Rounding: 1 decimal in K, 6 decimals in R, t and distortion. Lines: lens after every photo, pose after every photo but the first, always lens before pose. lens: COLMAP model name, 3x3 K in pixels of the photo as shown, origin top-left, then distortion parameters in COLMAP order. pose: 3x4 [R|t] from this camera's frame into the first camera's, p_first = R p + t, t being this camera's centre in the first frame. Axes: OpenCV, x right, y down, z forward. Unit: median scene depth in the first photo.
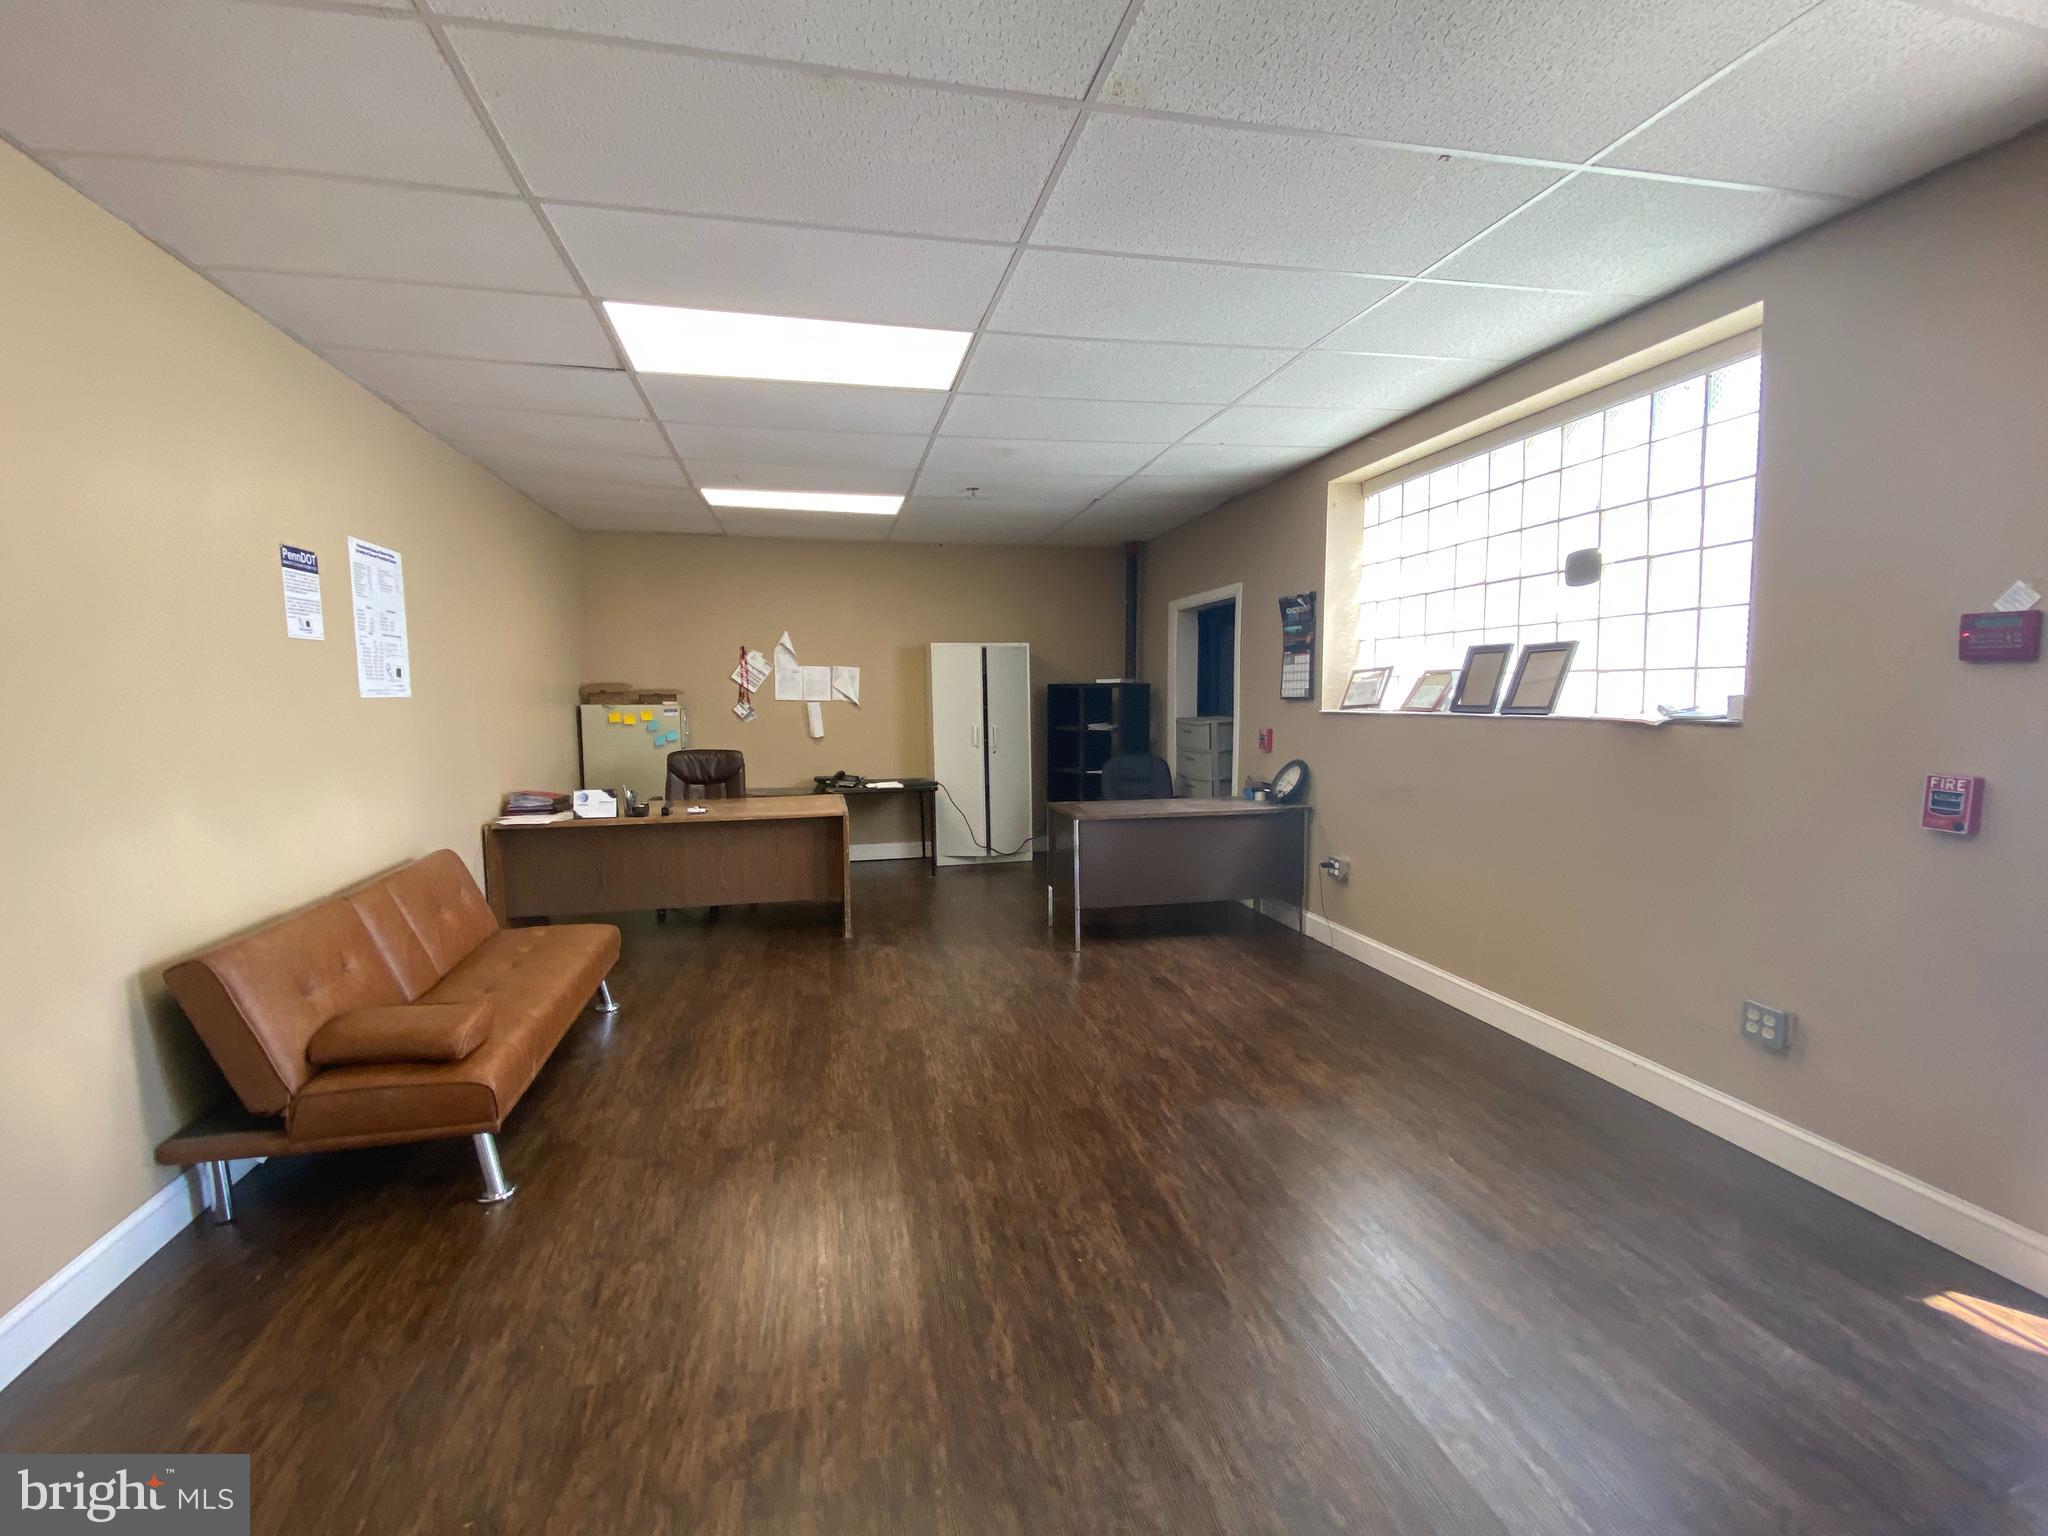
lens RADIAL K [[899.9, 0, 1025.2], [0, 899.9, 773.7], [0, 0, 1]] dist [0.015562, -0.019560]
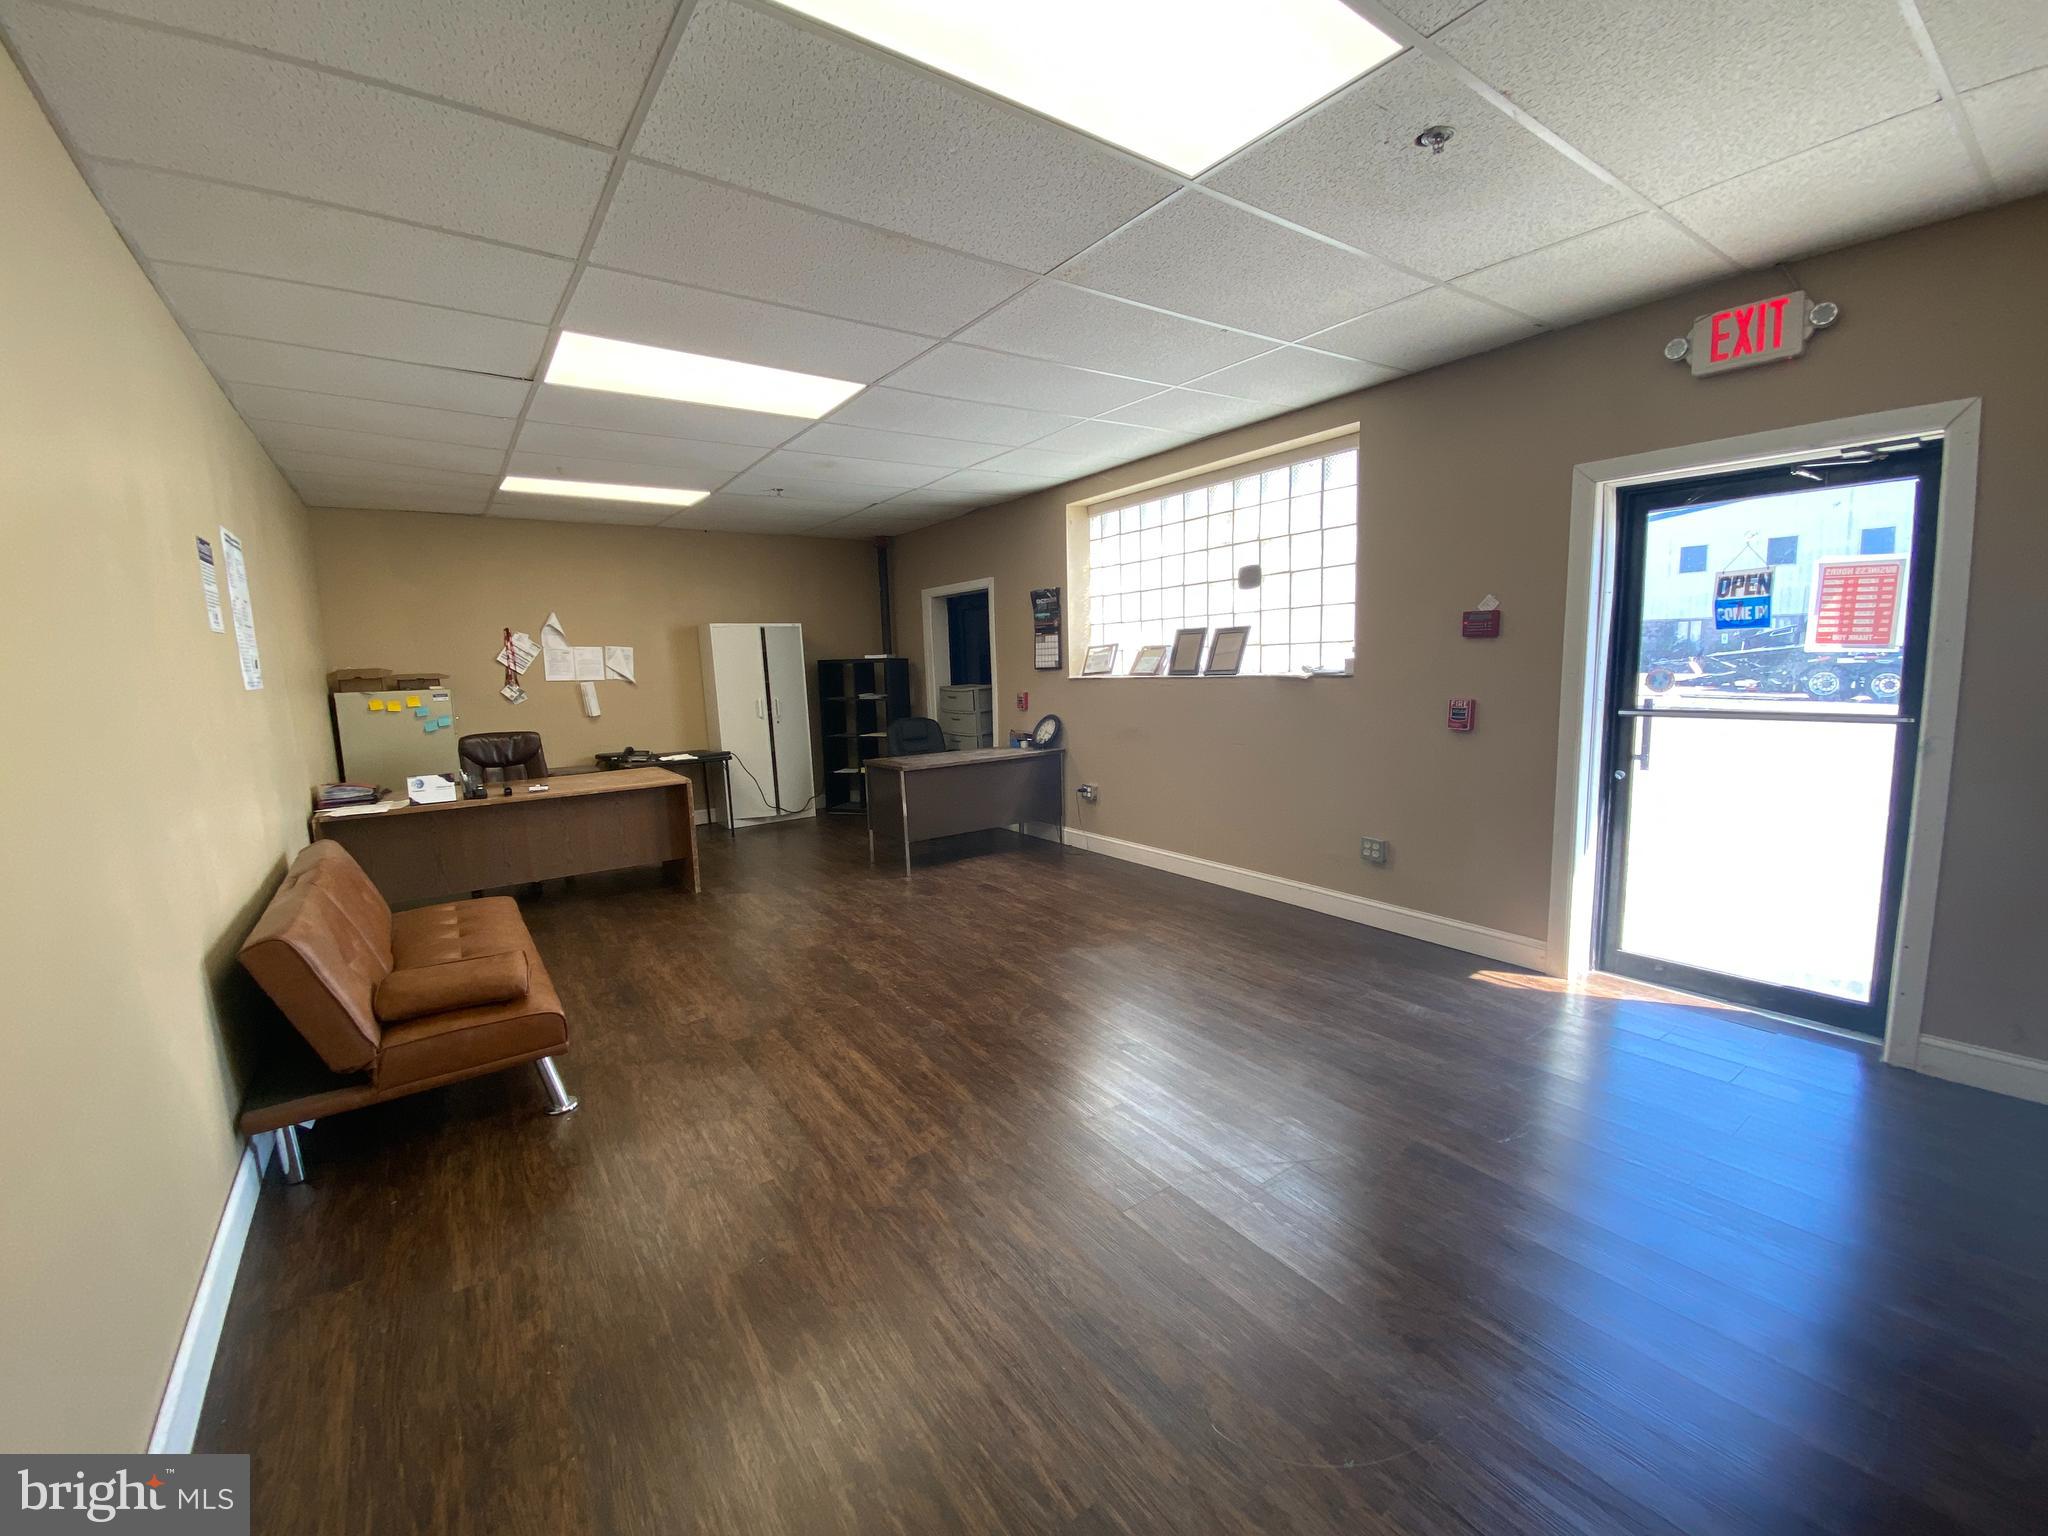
lens RADIAL K [[838.0, 0, 1029.3], [0, 838.0, 776.5], [0, 0, 1]] dist [0.002771, -0.008517]
pose [[0.918926, -0.074591, 0.387312, -0.245002], [0.057602, 0.996807, 0.055305, 0.006585], [-0.390201, -0.028512, 0.920288, -0.136394]]
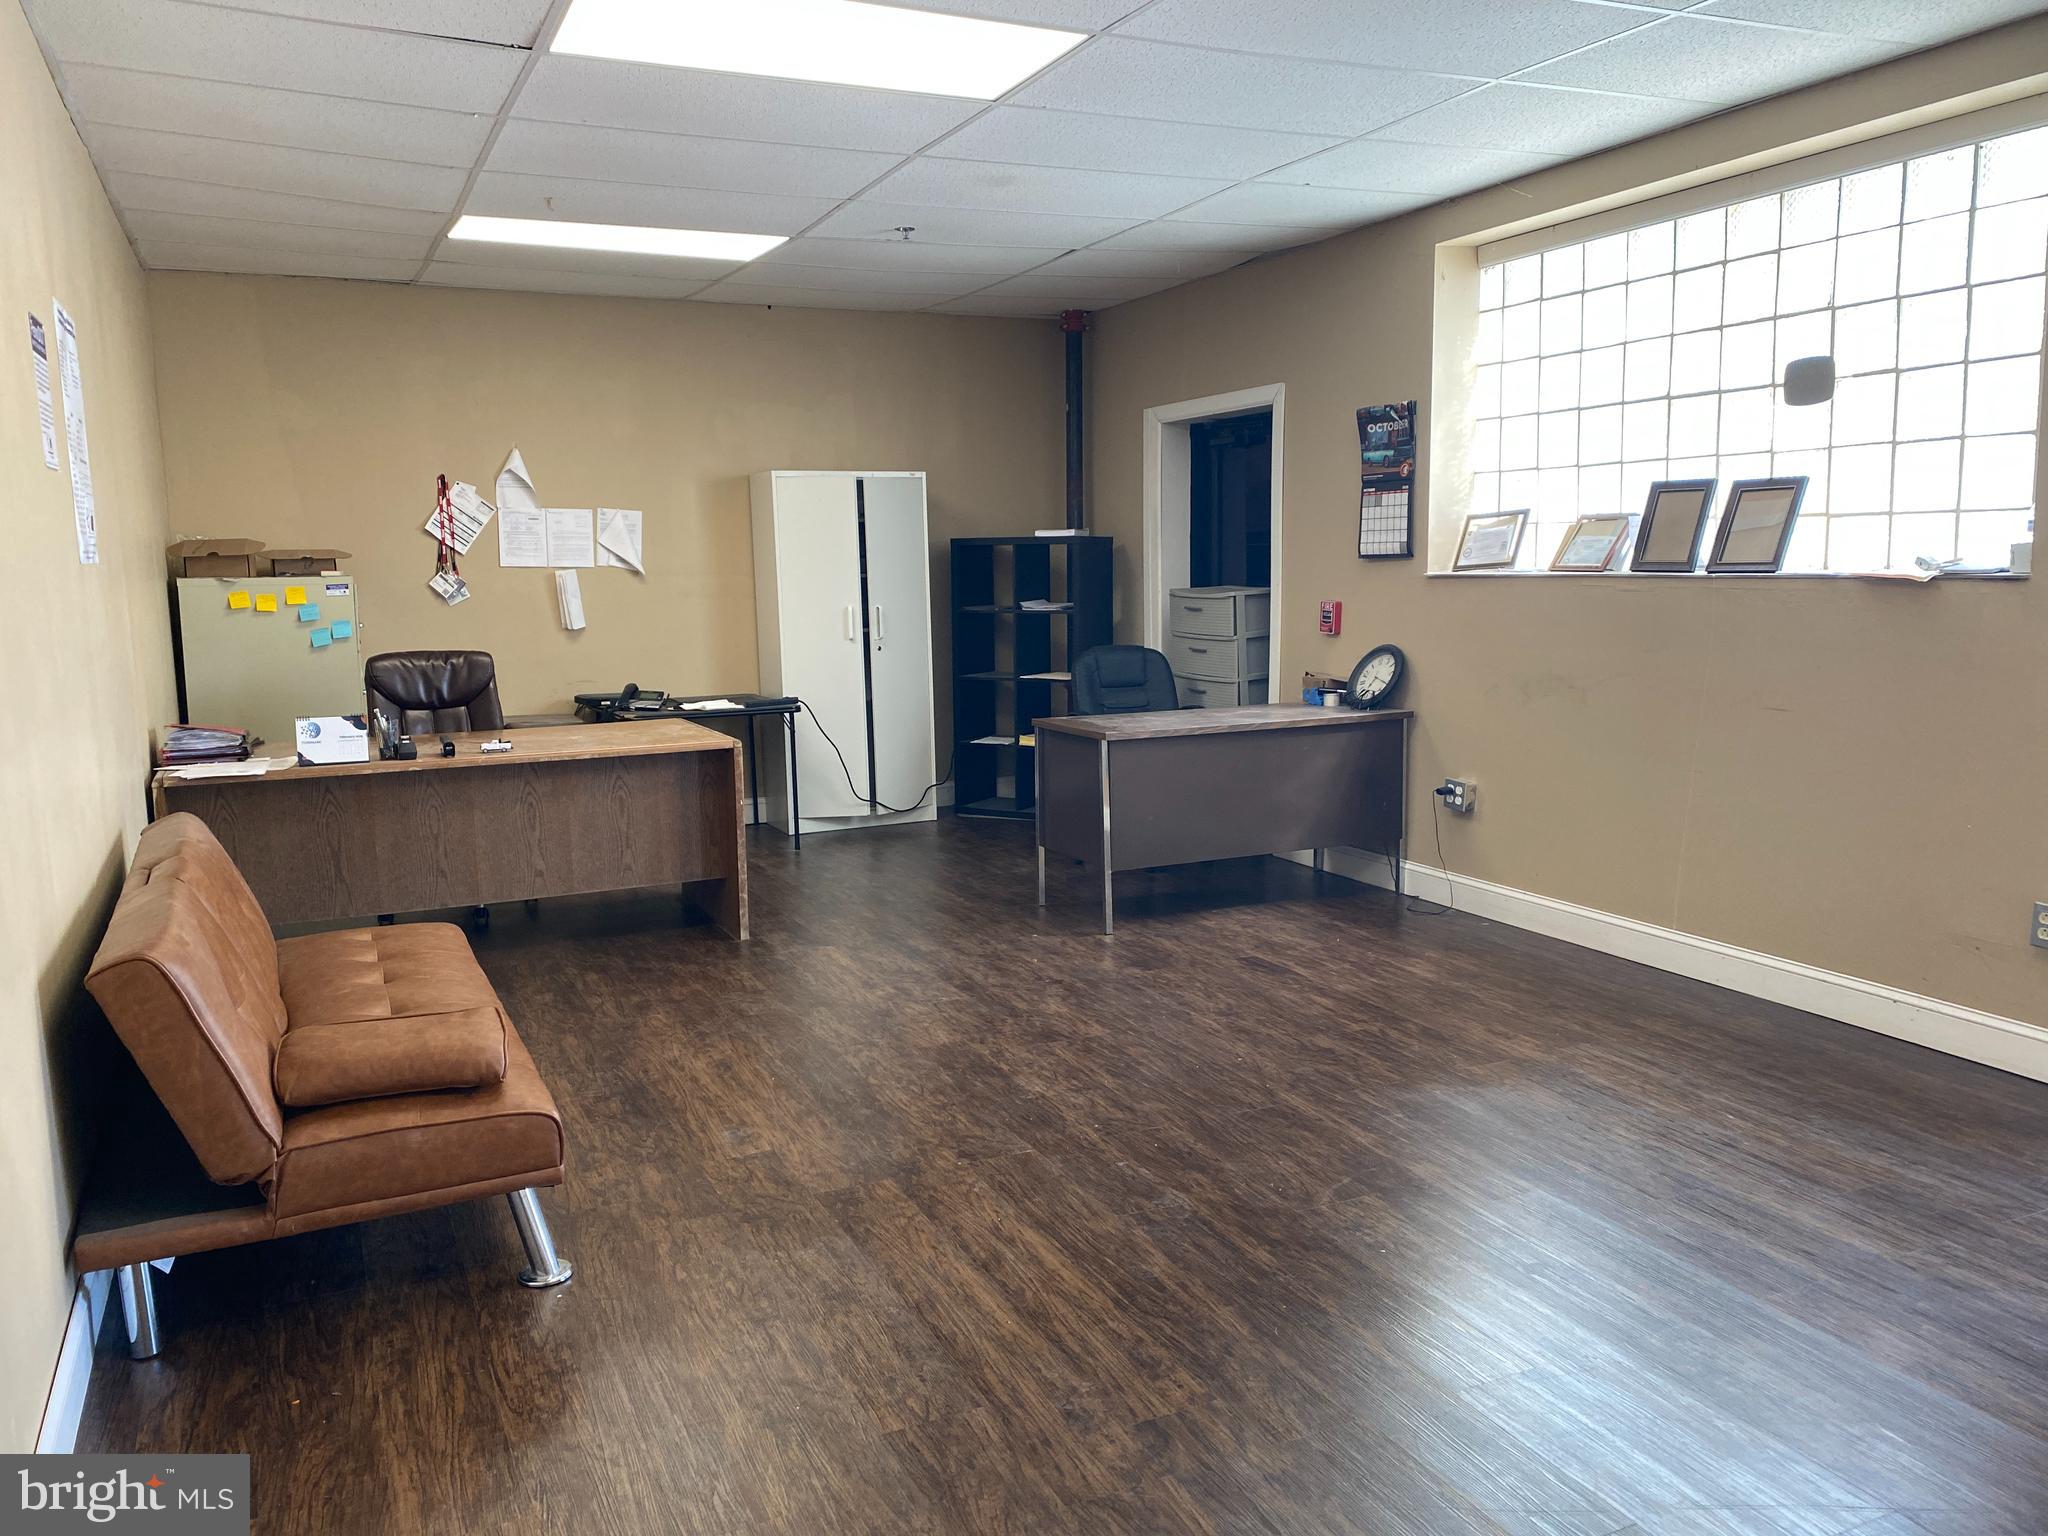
lens RADIAL K [[1578.5, 0, 1026.9], [0, 1578.5, 766.6], [0, 0, 1]] dist [0.024169, -0.032841]
pose [[0.974838, -0.037029, 0.219816, -0.281787], [0.027397, 0.998533, 0.046707, 0.015872], [-0.221223, -0.039509, 0.974423, -0.151657]]
